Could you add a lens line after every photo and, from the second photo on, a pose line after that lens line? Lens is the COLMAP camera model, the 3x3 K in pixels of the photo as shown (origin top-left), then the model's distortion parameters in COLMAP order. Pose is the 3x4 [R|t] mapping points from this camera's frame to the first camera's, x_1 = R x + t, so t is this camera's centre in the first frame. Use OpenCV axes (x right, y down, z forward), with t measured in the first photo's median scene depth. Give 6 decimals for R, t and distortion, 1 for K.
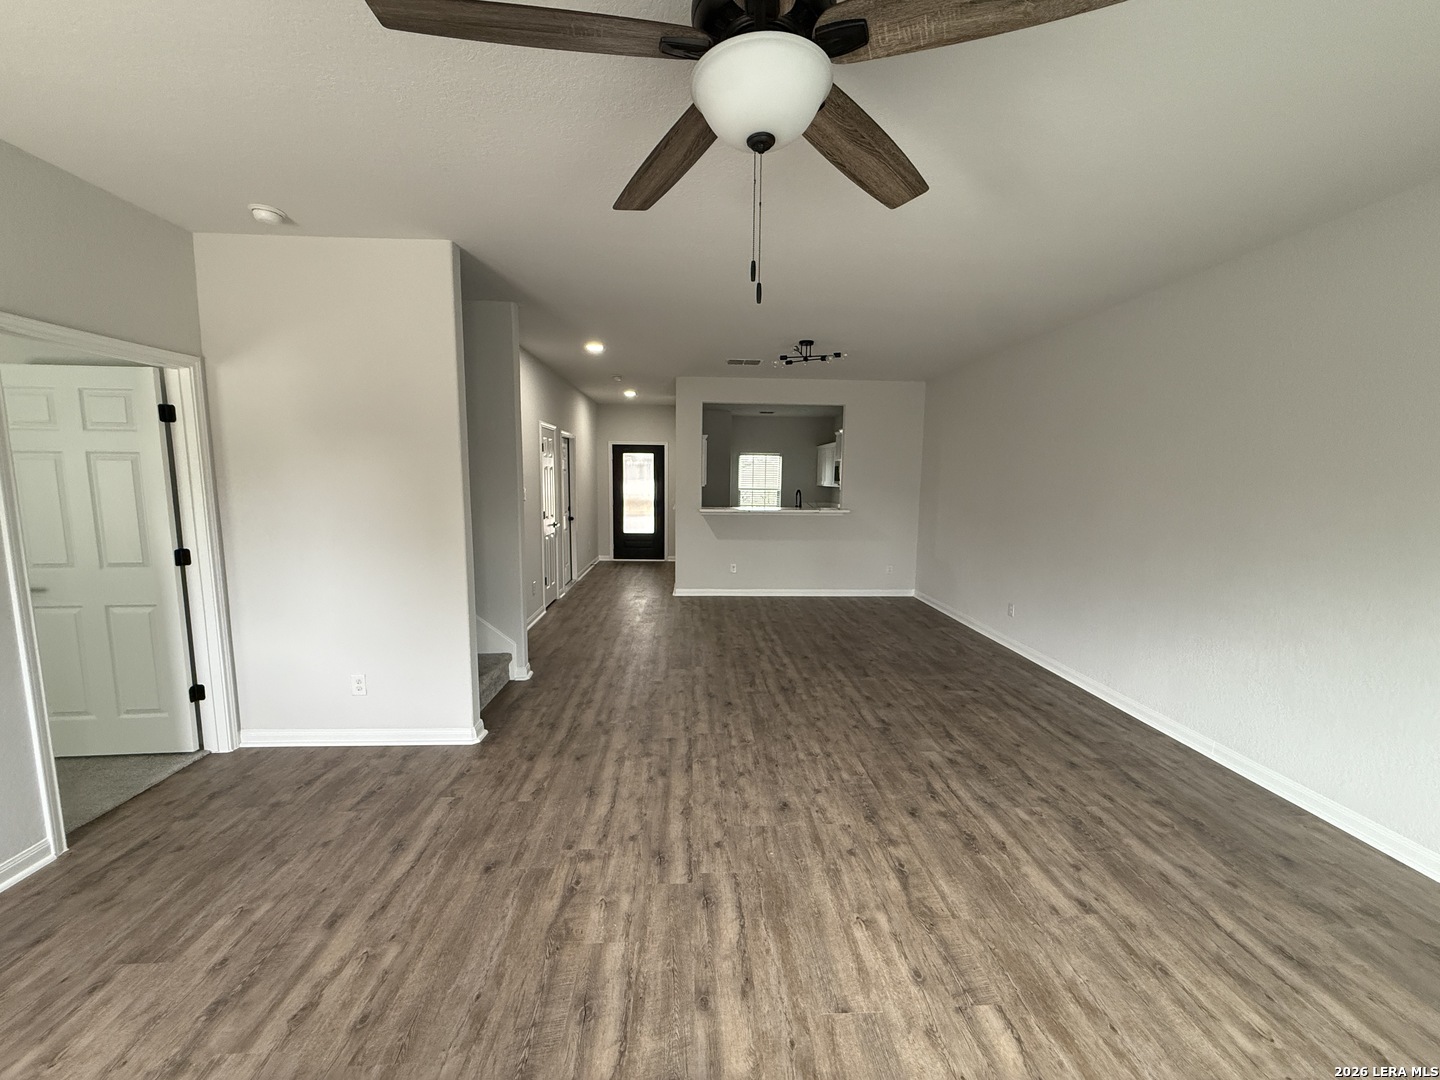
lens RADIAL K [[571.3, 0, 715.3], [0, 571.3, 540.7], [0, 0, 1]] dist [-0.001020, 0.000345]
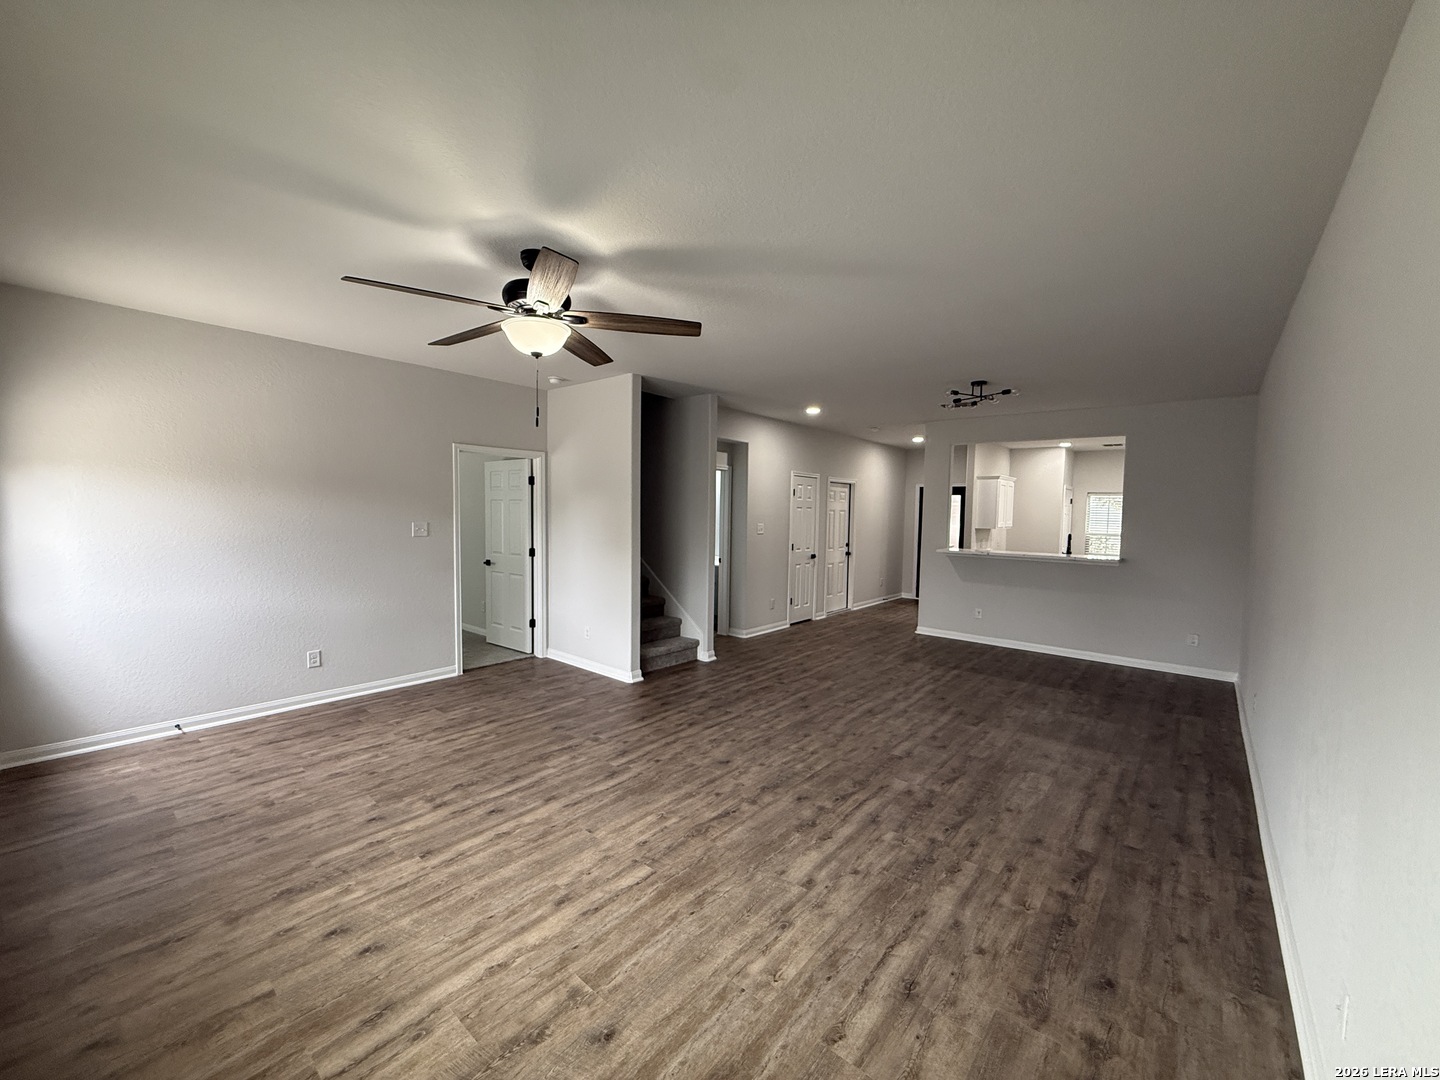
lens RADIAL K [[571.3, 0, 715.3], [0, 571.3, 540.7], [0, 0, 1]] dist [-0.001020, 0.000345]
pose [[0.731036, 0.039065, -0.681219, 1.003286], [-0.089361, 0.995242, -0.038822, 0.010794], [0.676462, 0.089255, 0.731049, -0.024440]]
